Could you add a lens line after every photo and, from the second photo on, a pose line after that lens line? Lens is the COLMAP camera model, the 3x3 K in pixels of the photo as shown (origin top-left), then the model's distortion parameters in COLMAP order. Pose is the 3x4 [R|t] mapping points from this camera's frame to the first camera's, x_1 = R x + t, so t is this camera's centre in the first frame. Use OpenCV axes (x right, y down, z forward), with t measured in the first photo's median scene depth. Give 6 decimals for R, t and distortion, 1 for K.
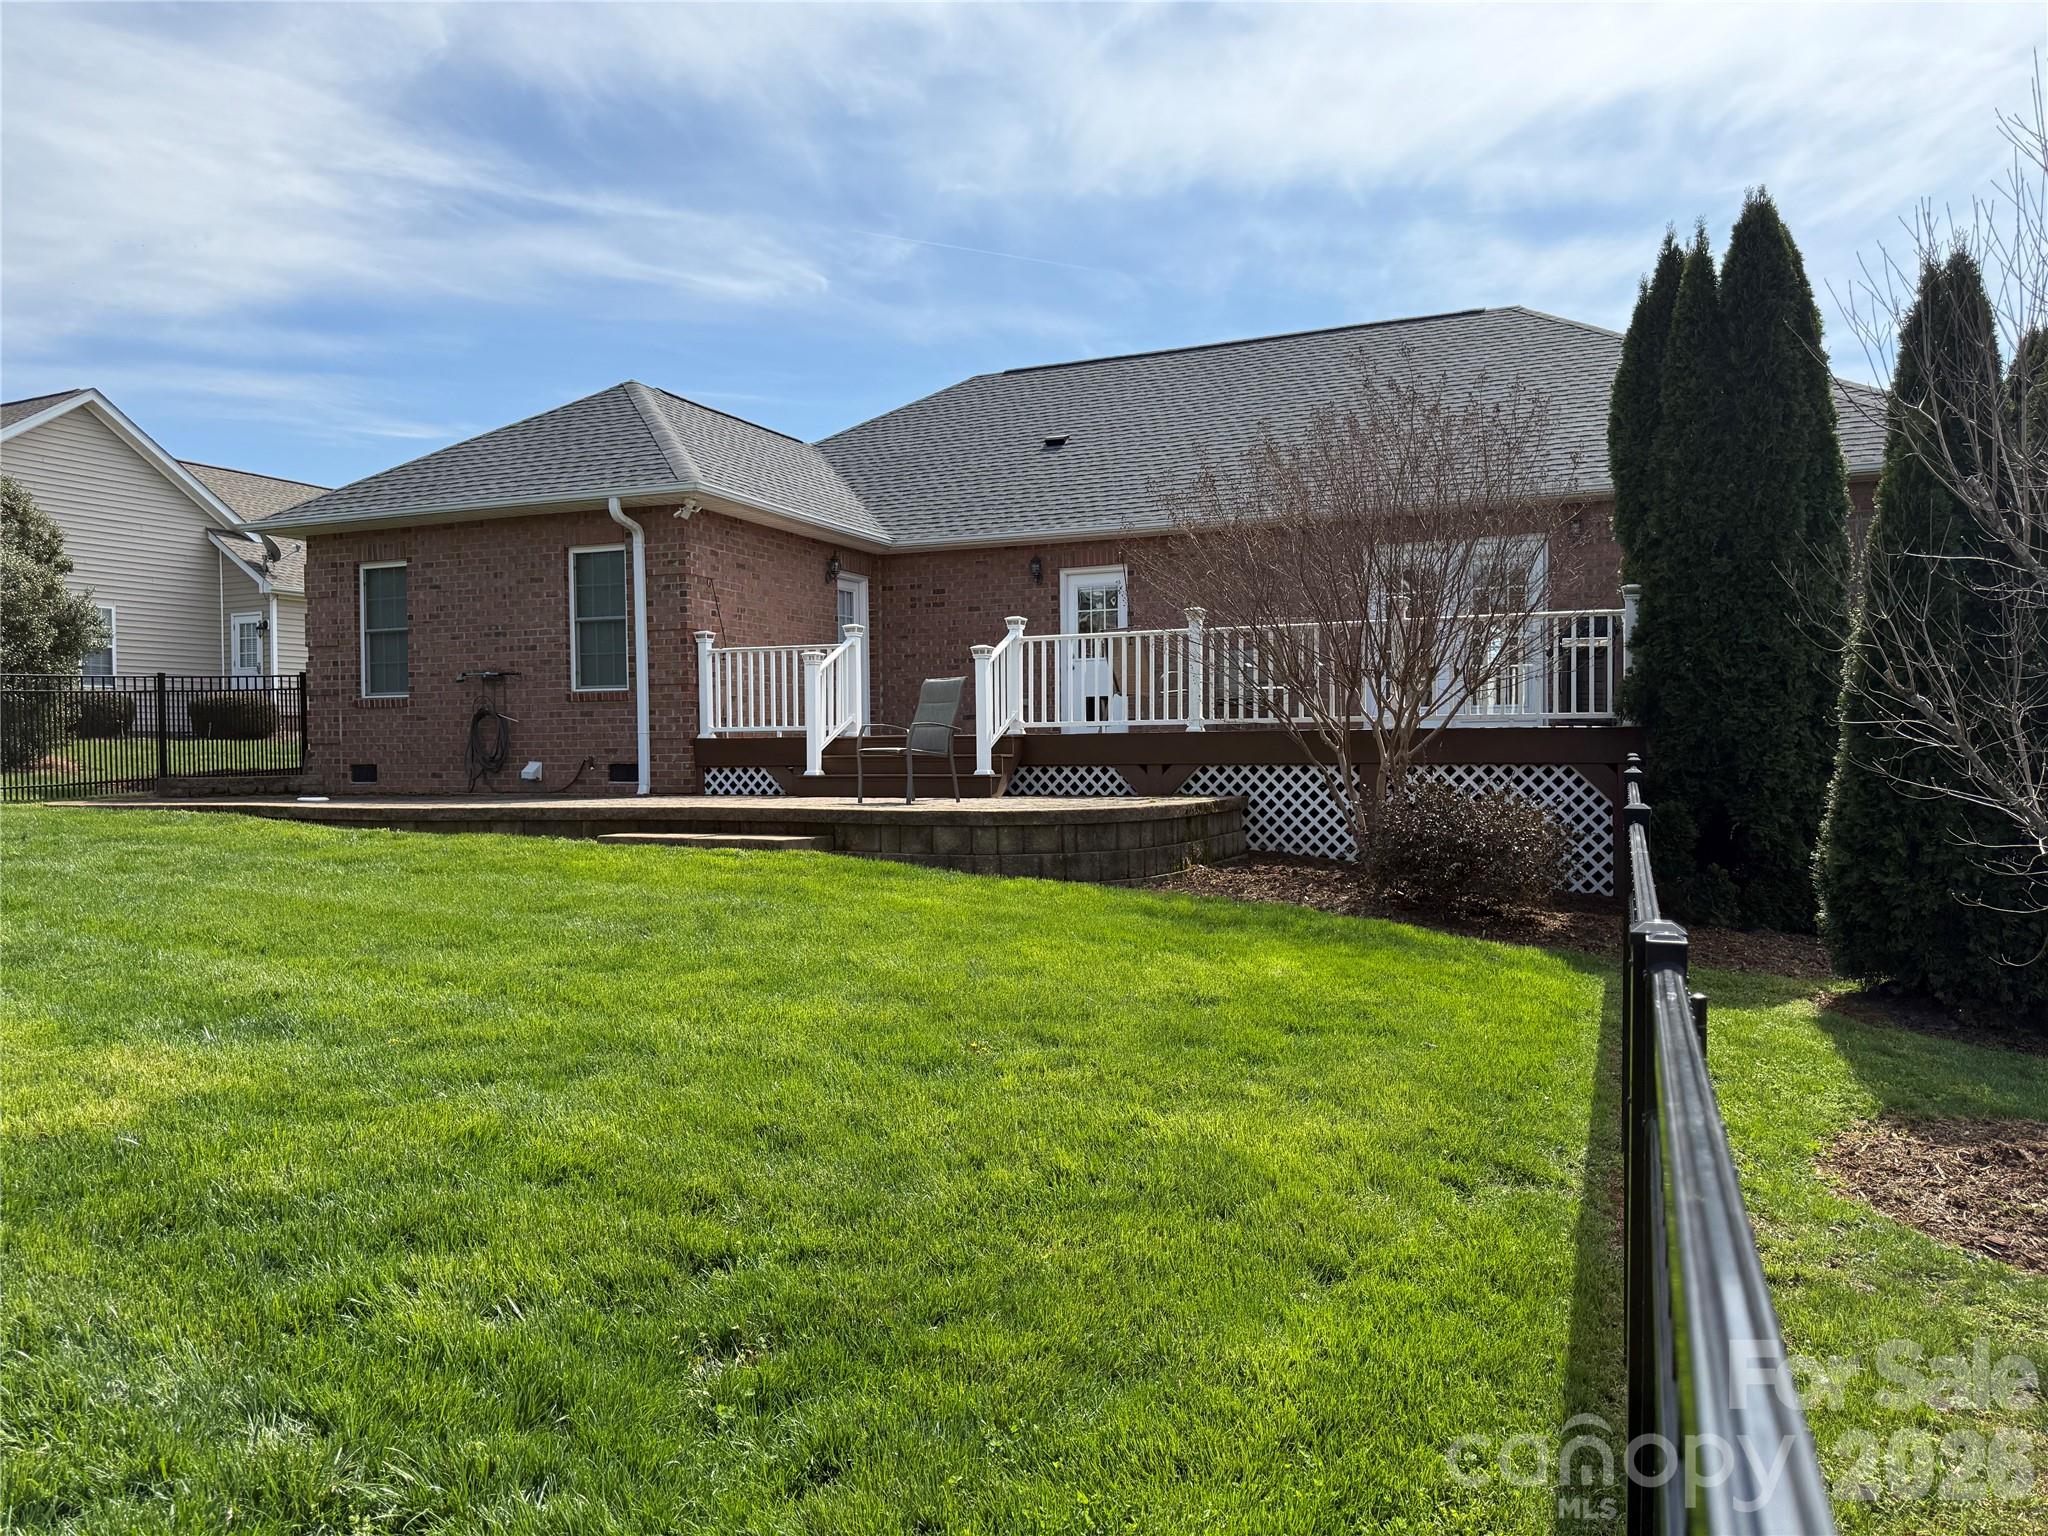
lens RADIAL K [[1432.3, 0, 978.9], [0, 1432.3, 775.6], [0, 0, 1]] dist [0.095956, -0.029549]
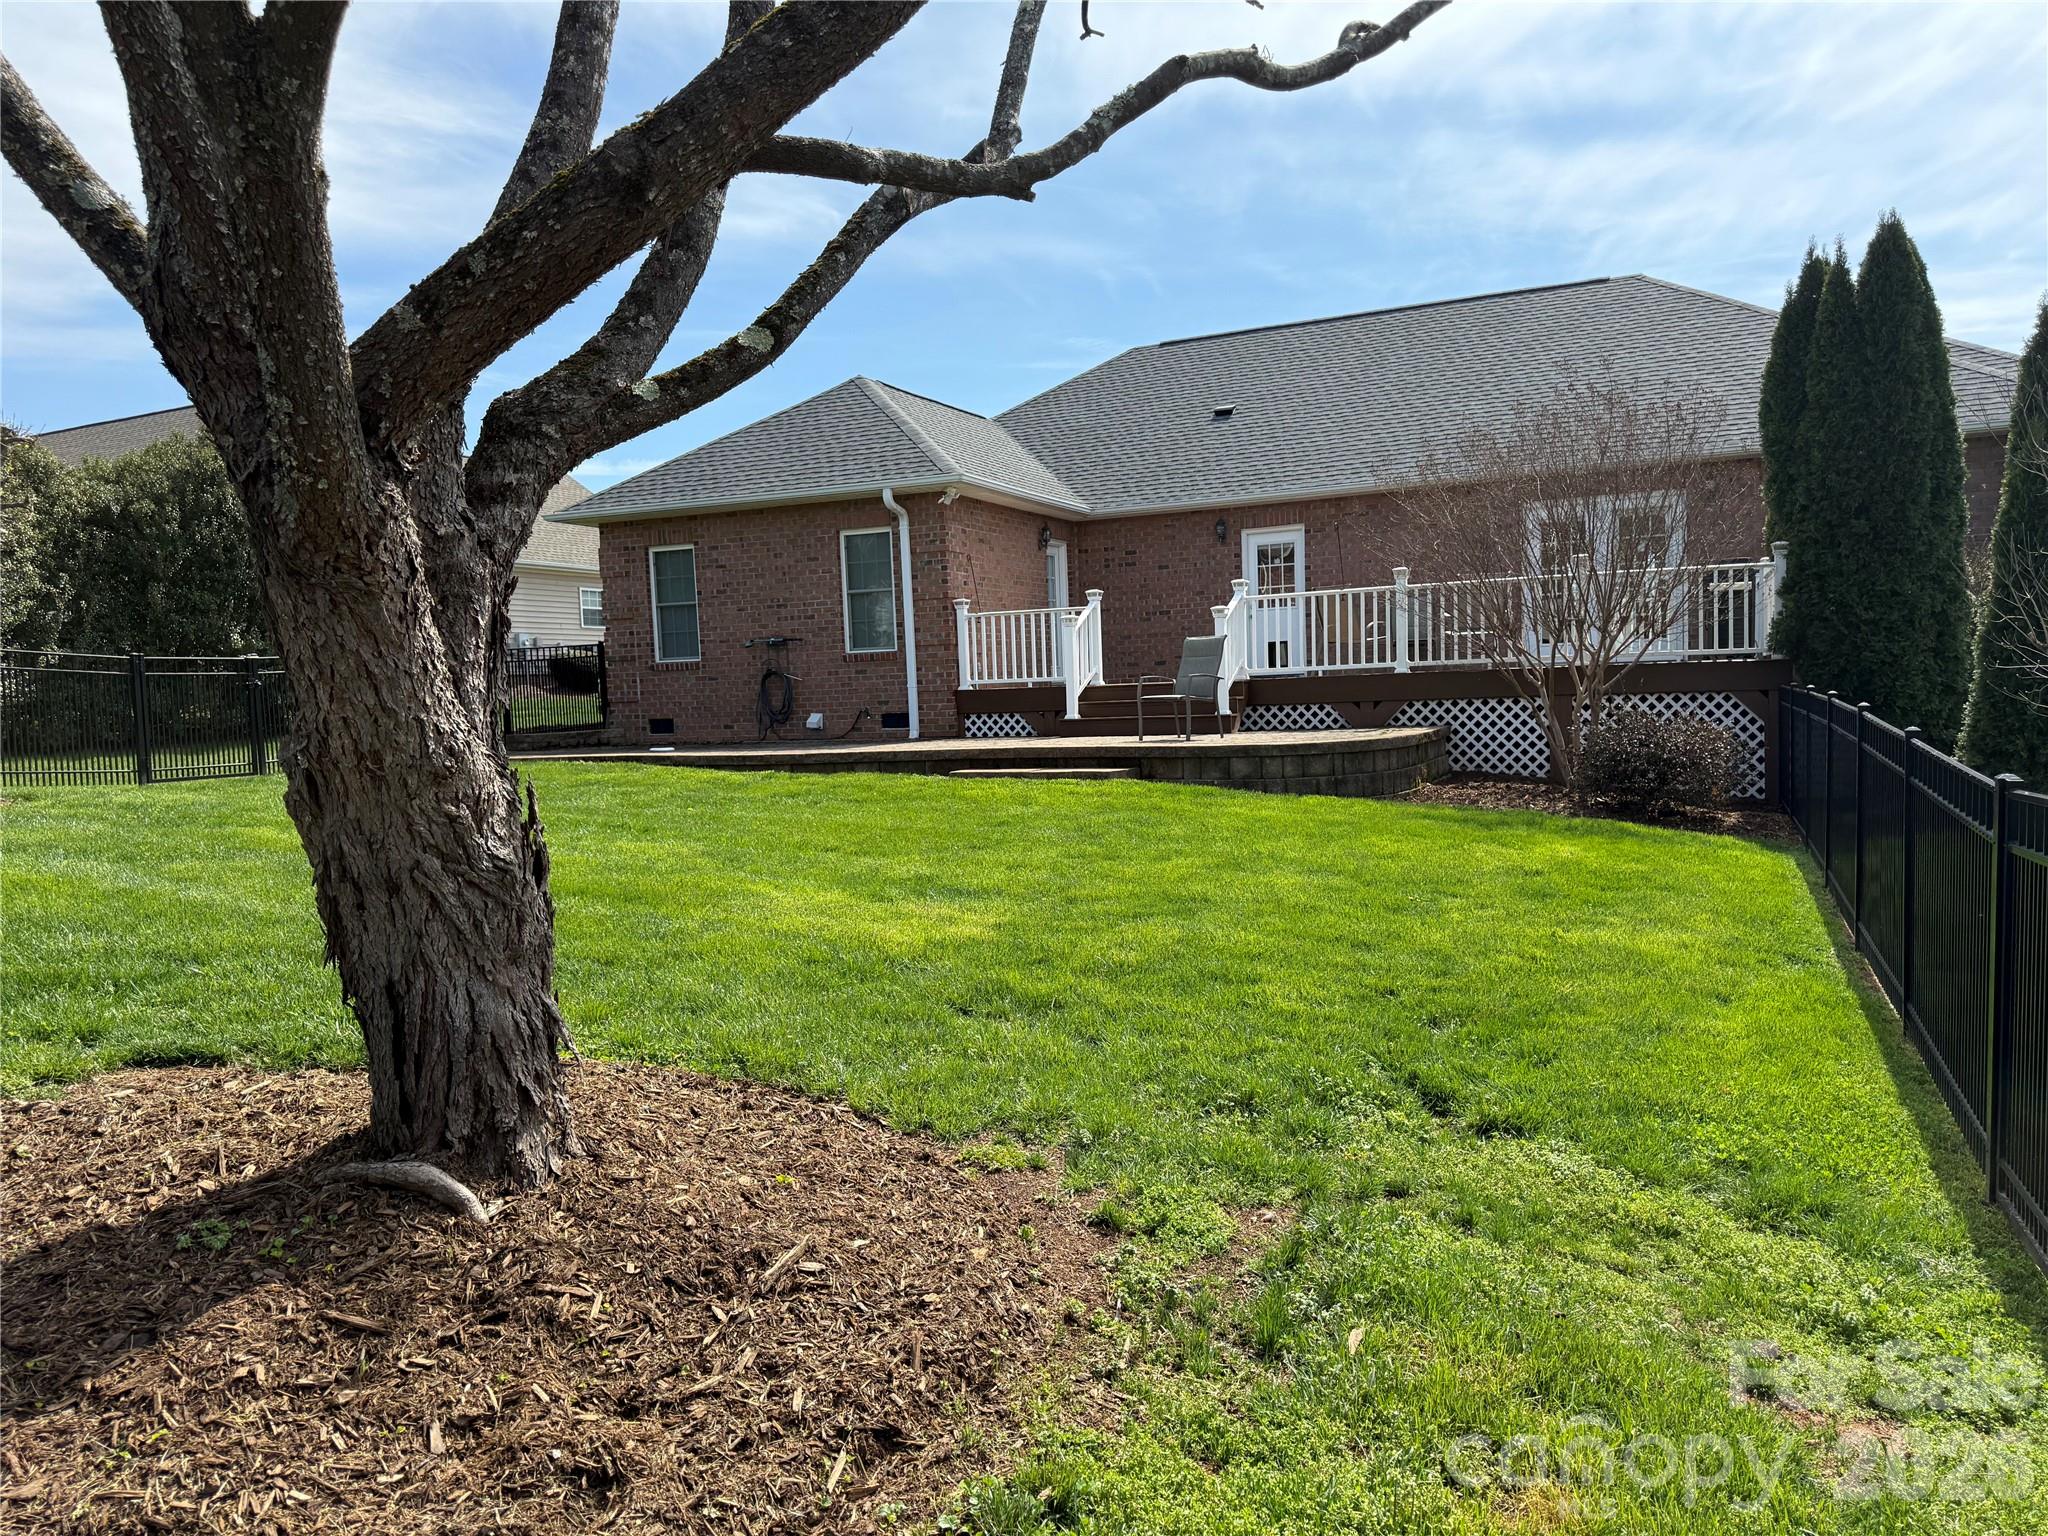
lens RADIAL K [[1432.3, 0, 1013.0], [0, 1432.3, 777.6], [0, 0, 1]] dist [0.095956, -0.029549]
pose [[0.999527, -0.027820, -0.013138, -0.148389], [0.028414, 0.998470, 0.047436, -0.009096], [0.011798, -0.047786, 0.998788, -0.195077]]
